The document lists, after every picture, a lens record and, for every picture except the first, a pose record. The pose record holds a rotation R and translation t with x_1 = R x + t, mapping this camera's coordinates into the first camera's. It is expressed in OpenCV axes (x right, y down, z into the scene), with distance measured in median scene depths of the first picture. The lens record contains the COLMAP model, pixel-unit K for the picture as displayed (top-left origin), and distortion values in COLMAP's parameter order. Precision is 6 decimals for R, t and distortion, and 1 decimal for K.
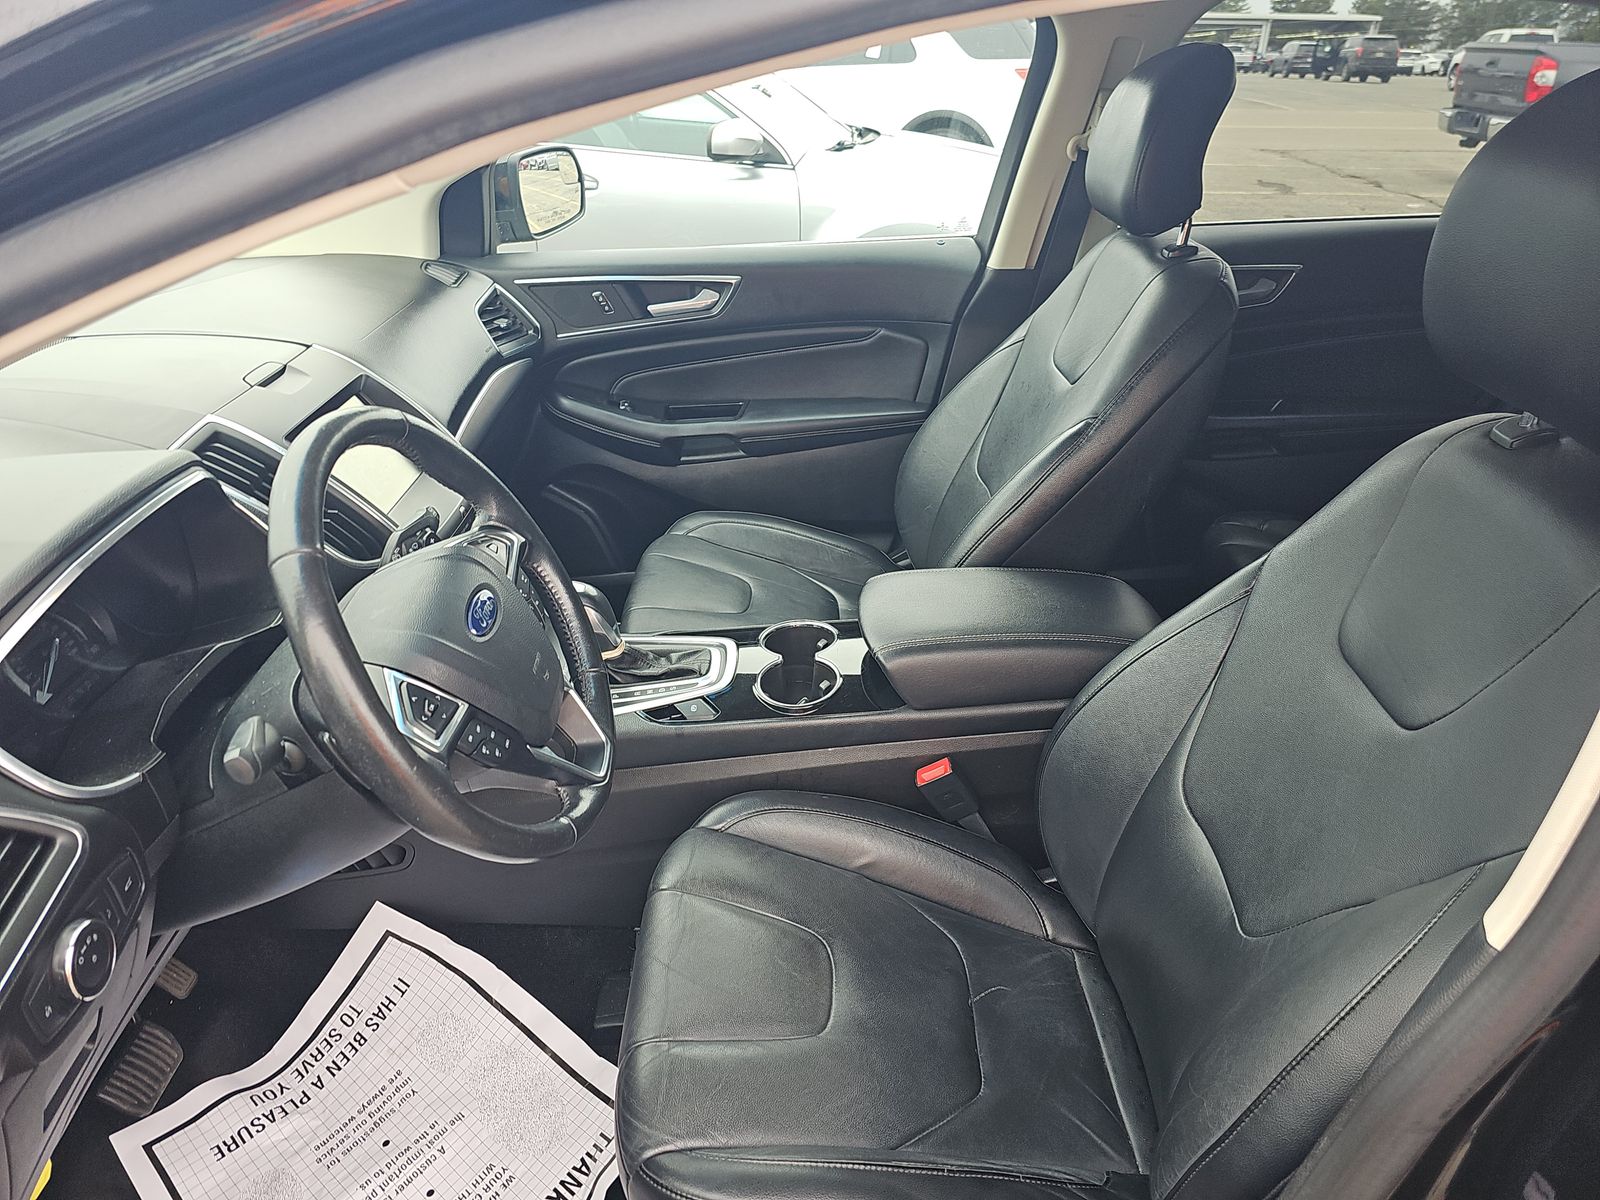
lens RADIAL K [[1106.9, 0, 798.5], [0, 1106.9, 596.6], [0, 0, 1]] dist [0.058432, -0.059344]
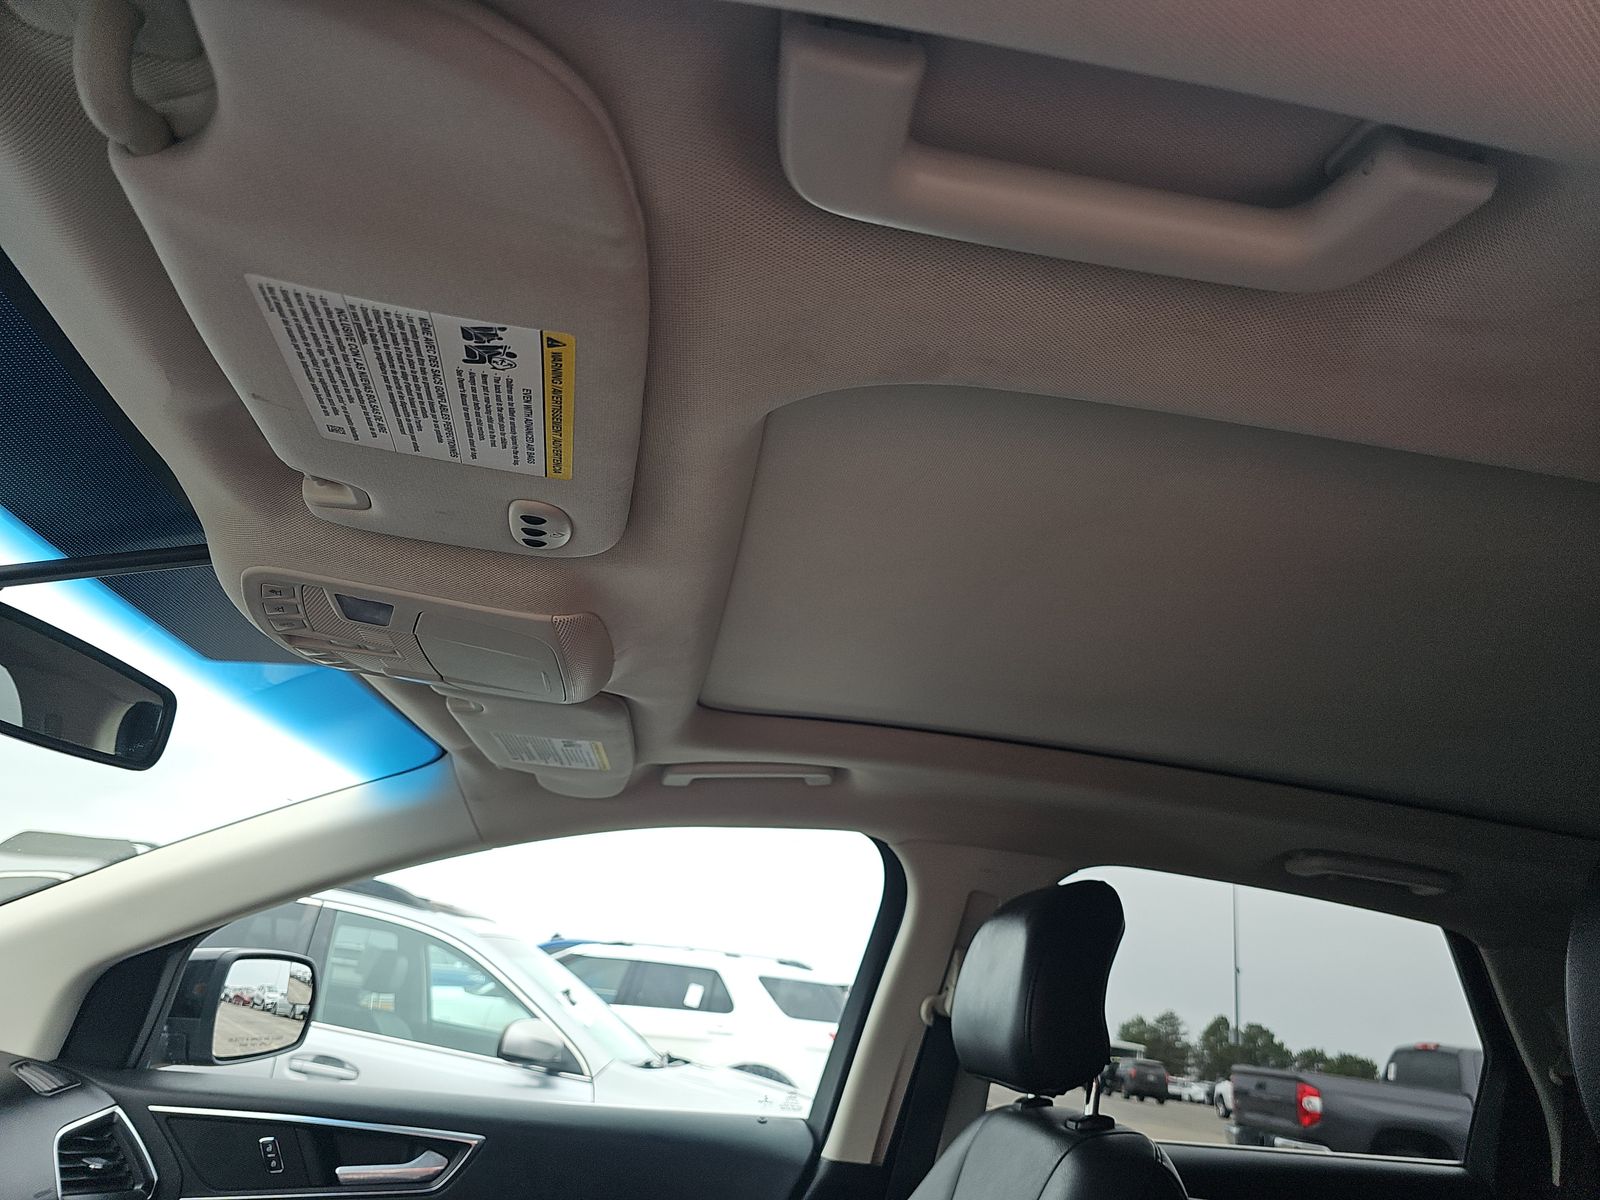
lens RADIAL K [[1103.9, 0, 823.2], [0, 1103.9, 600.9], [0, 0, 1]] dist [0.038000, -0.044357]
pose [[0.979433, 0.162461, 0.119656, 0.019335], [-0.023448, 0.680659, -0.732225, -0.002598], [-0.200403, 0.714360, 0.670469, 0.222658]]
